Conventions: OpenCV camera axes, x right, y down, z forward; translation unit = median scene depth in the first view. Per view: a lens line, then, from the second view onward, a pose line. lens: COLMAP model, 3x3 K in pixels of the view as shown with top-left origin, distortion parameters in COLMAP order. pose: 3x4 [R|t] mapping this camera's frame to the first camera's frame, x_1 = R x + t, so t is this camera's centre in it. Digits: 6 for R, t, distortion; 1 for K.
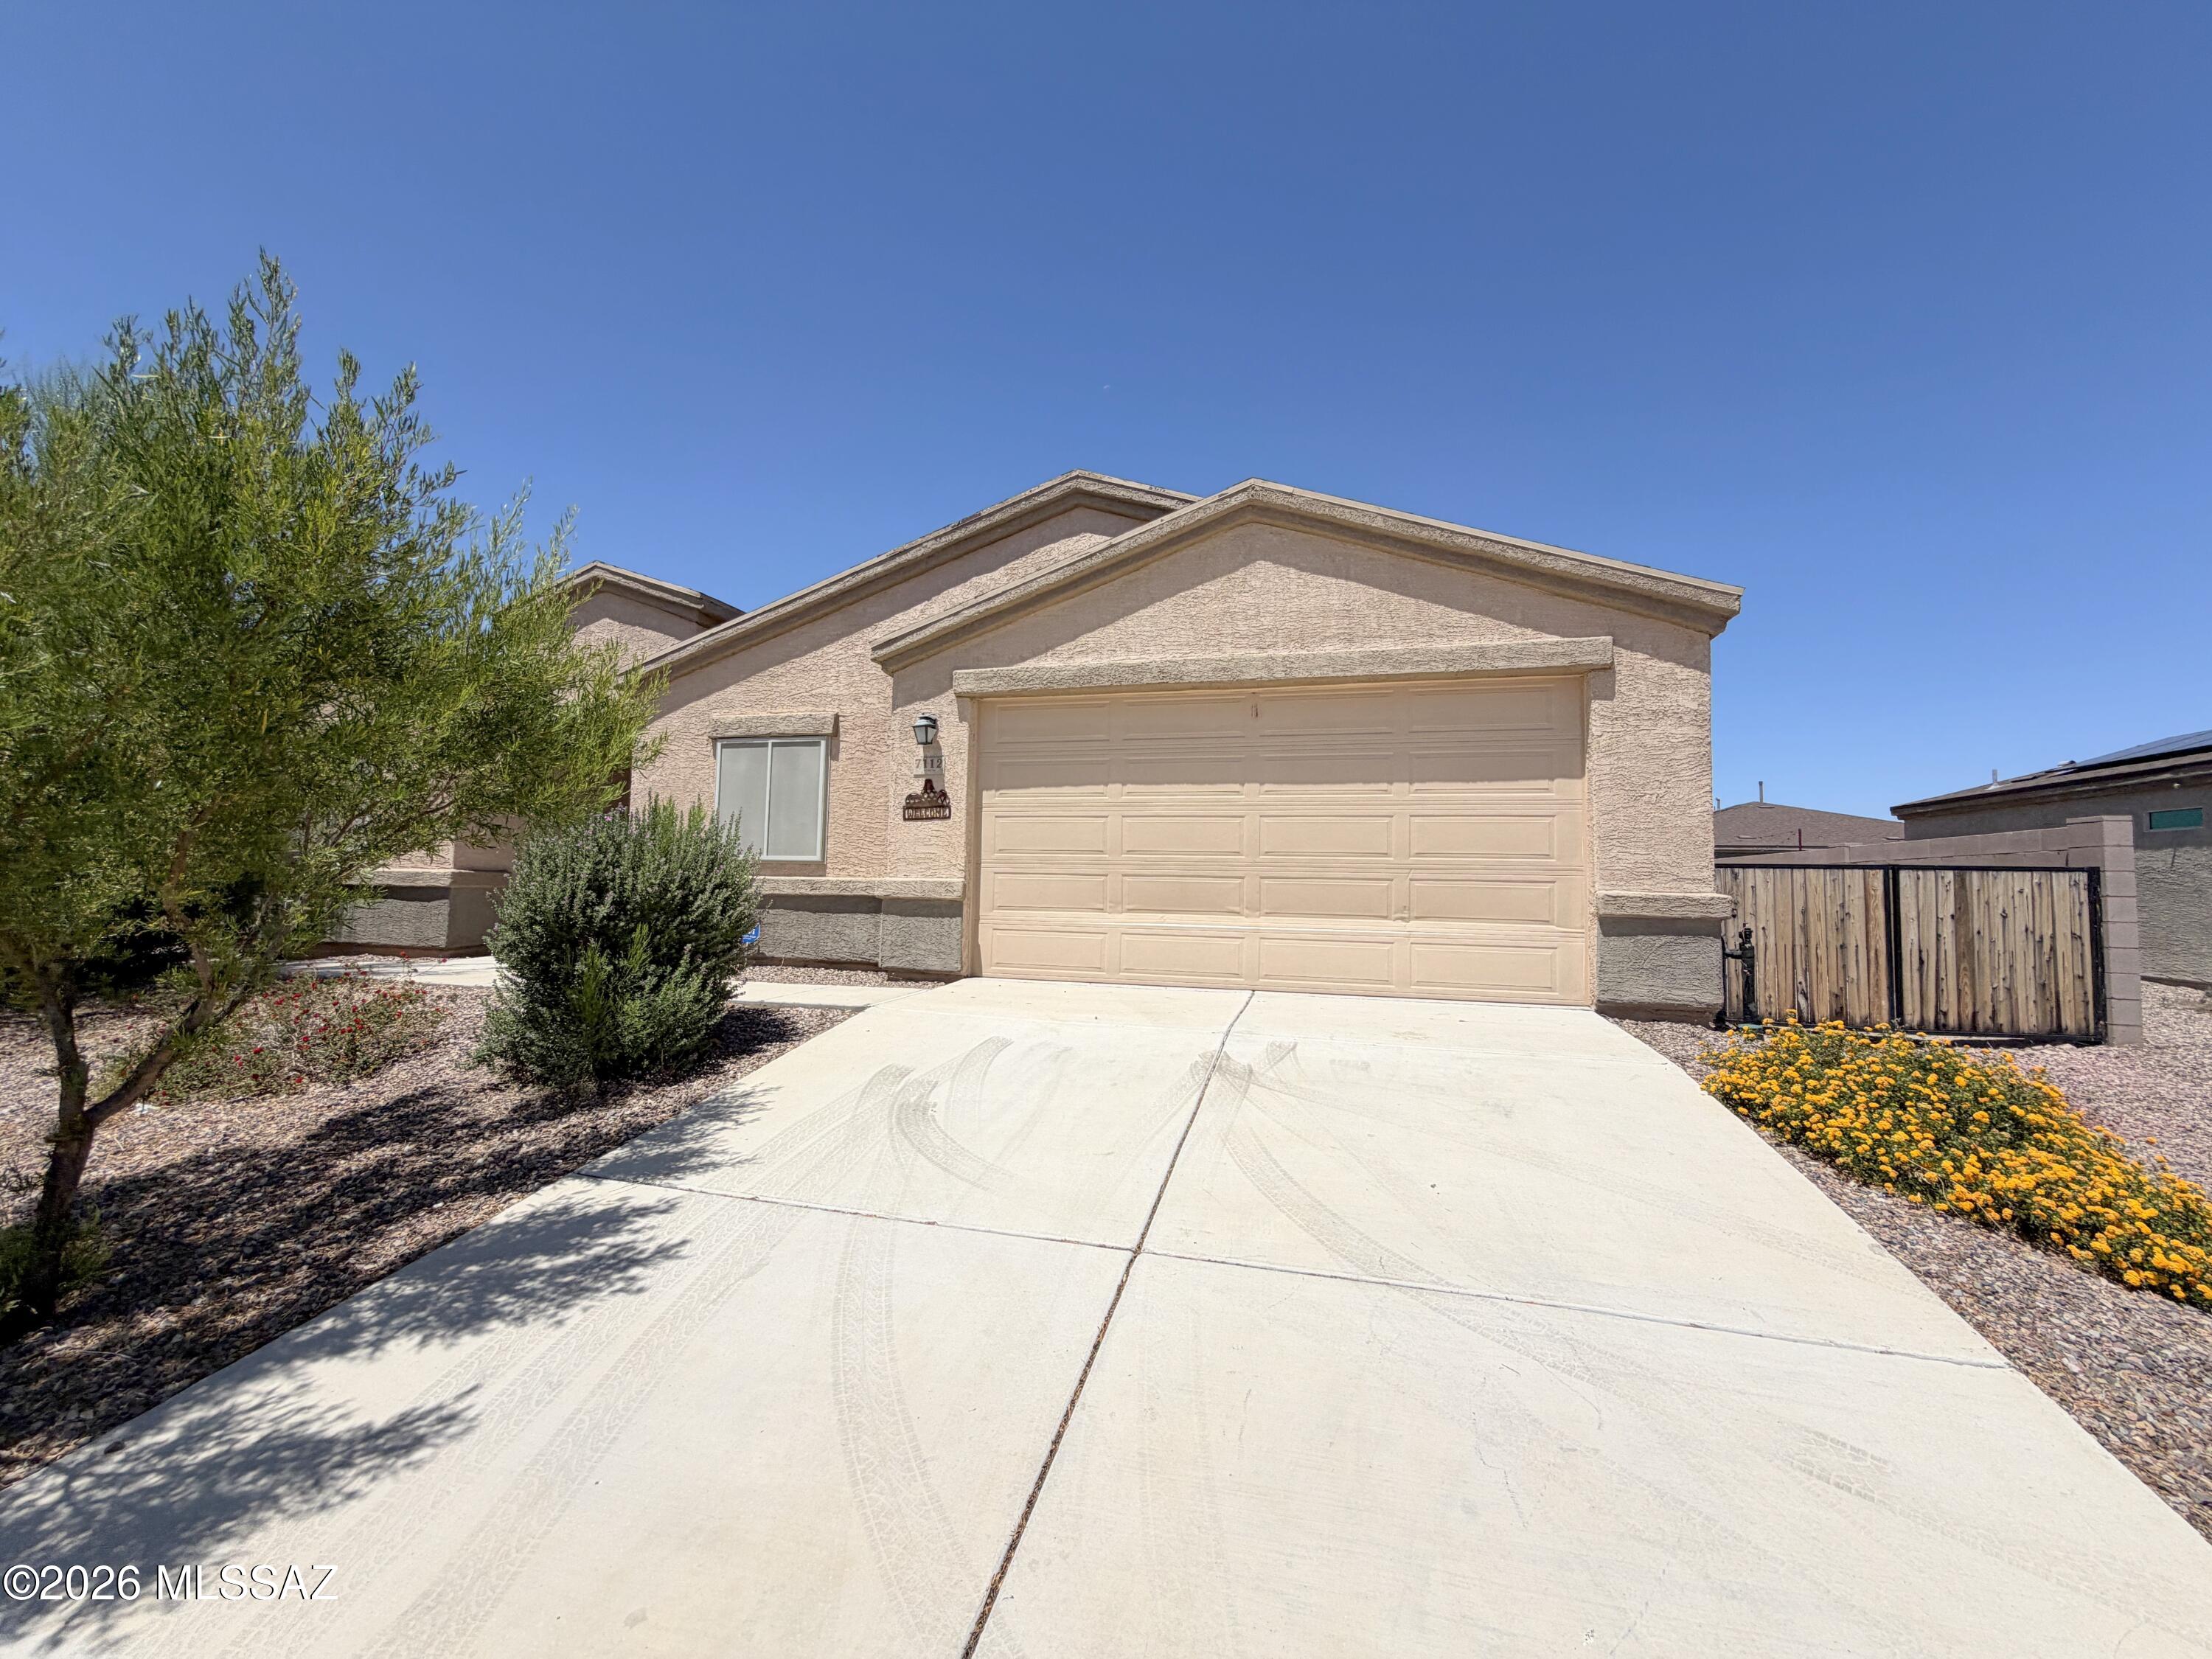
lens RADIAL K [[889.8, 0, 1102.4], [0, 889.8, 829.3], [0, 0, 1]] dist [-0.000867, 0.000655]
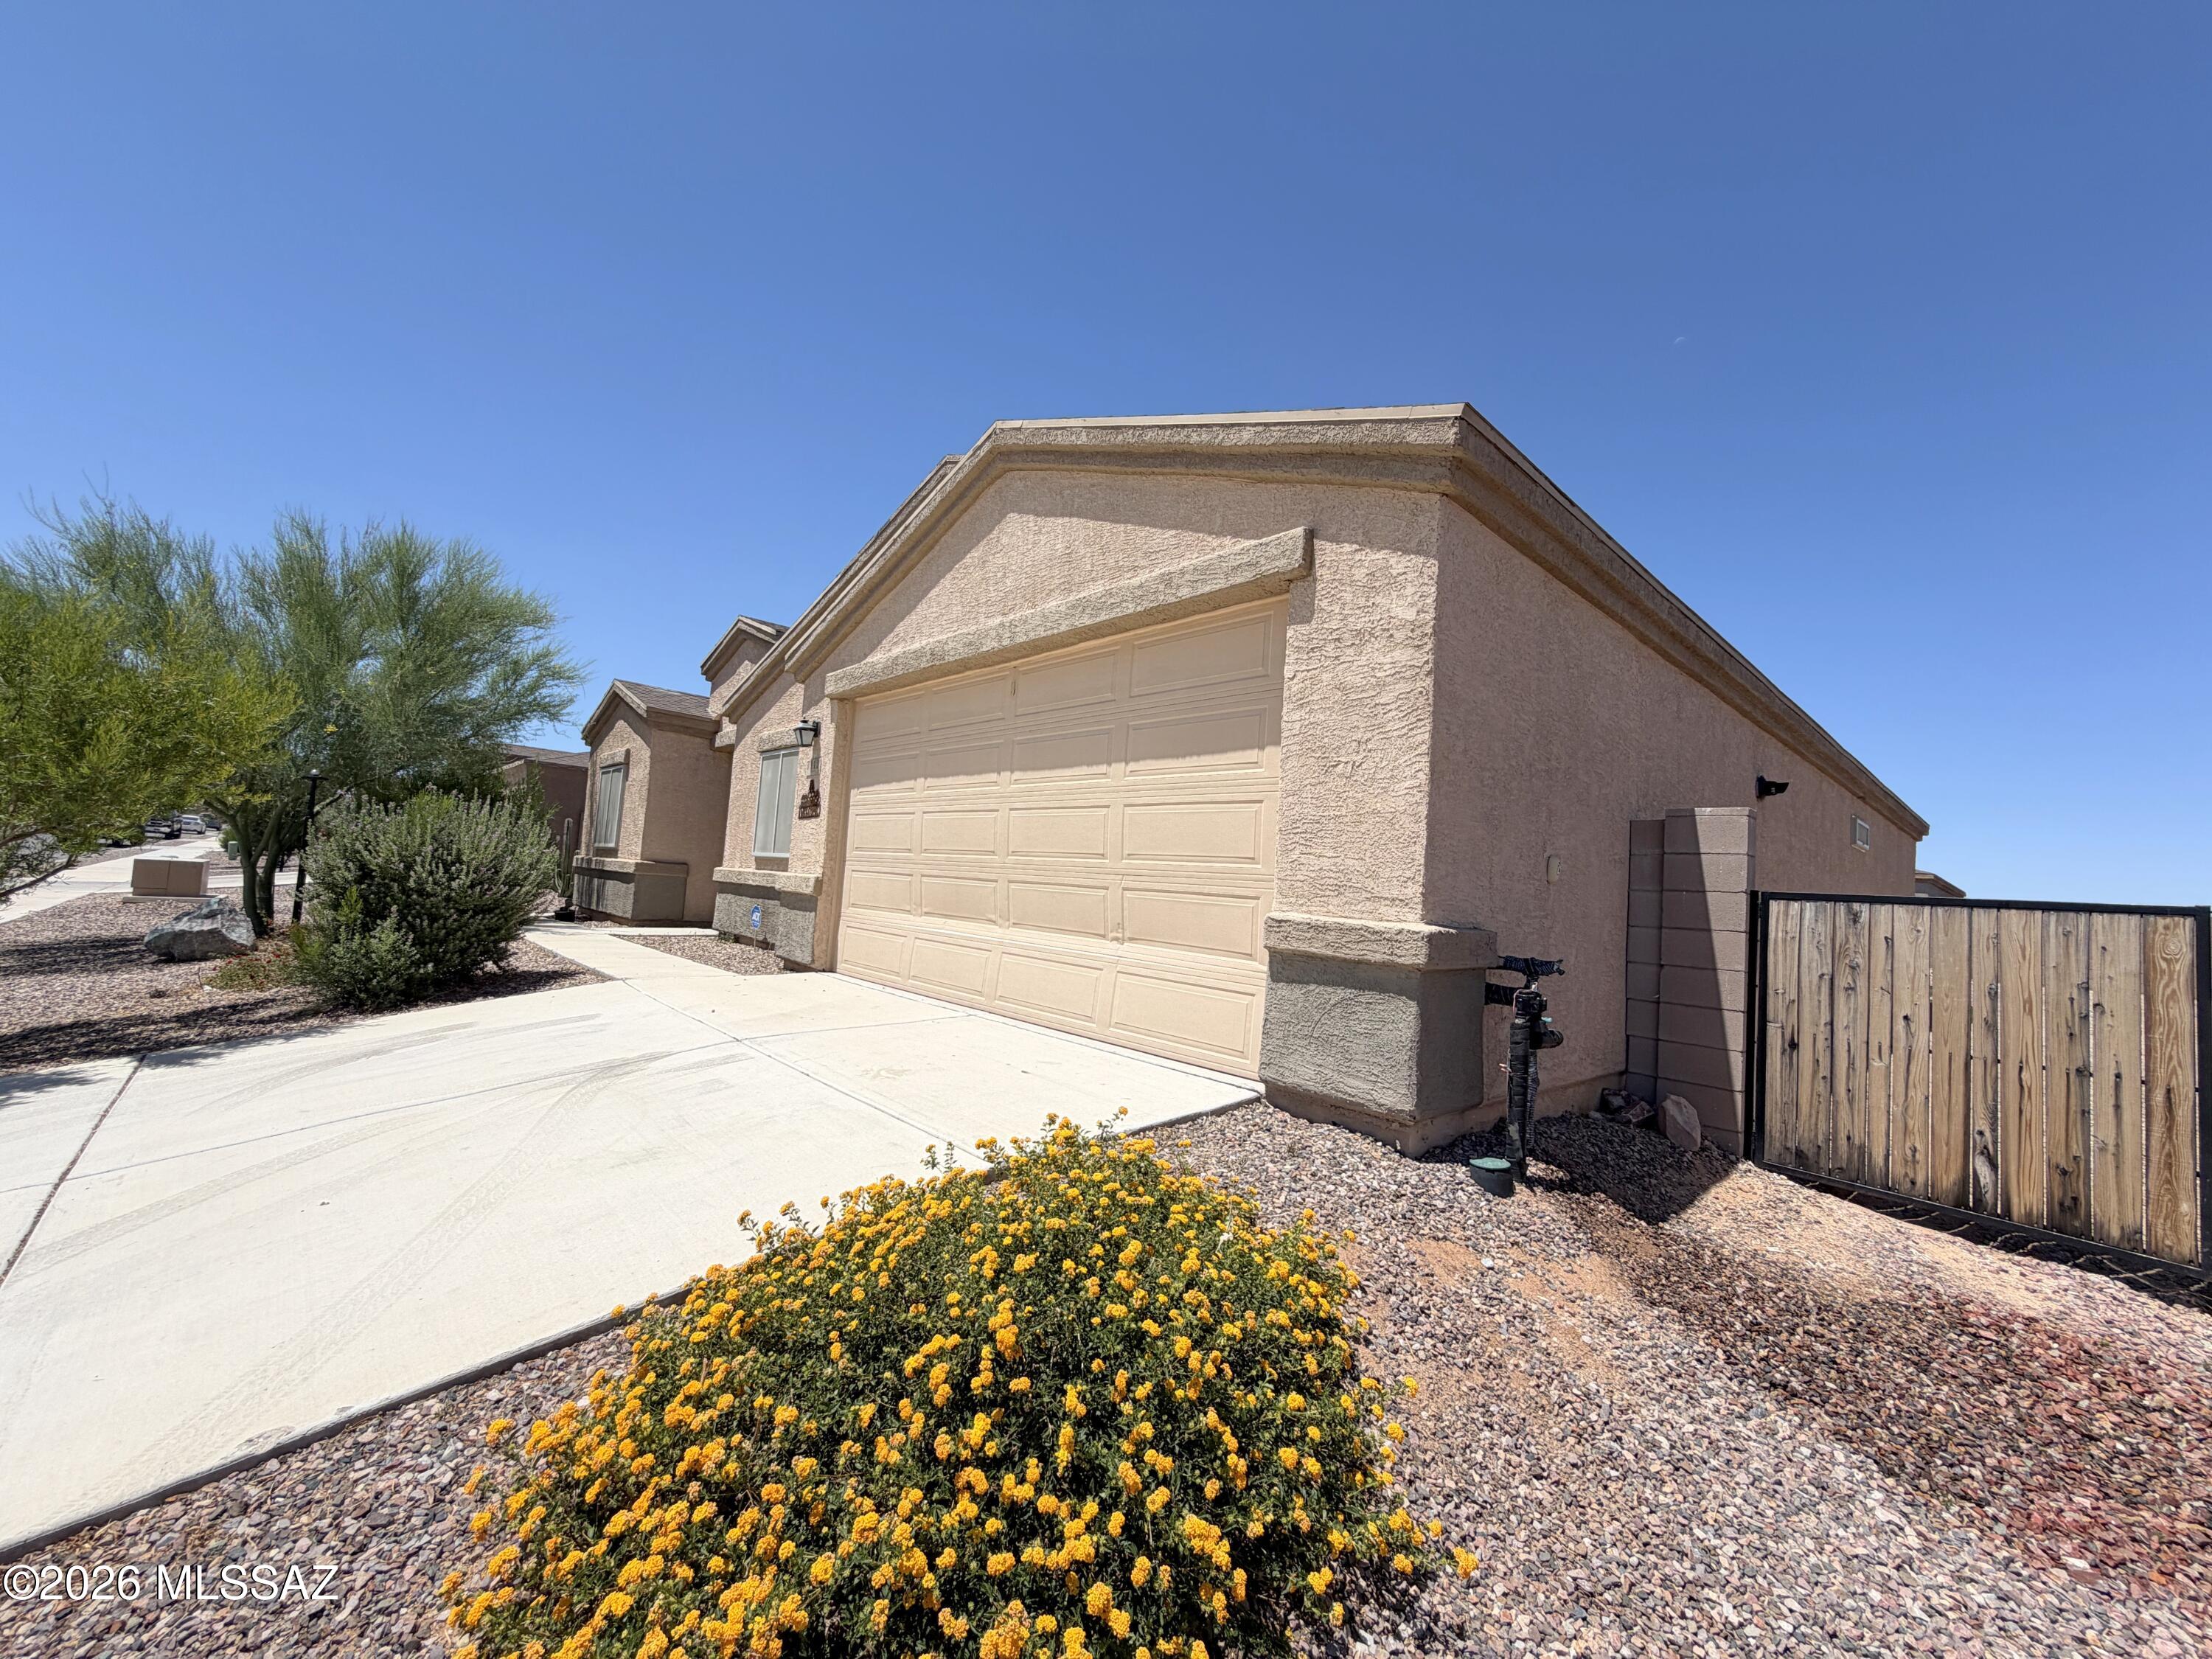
lens RADIAL K [[889.8, 0, 1104.7], [0, 889.8, 829.9], [0, 0, 1]] dist [-0.000867, 0.000655]
pose [[0.839138, 0.002180, -0.543914, 0.744367], [-0.017728, 0.999570, -0.023344, 0.023915], [0.543629, 0.029231, 0.838817, 0.344619]]
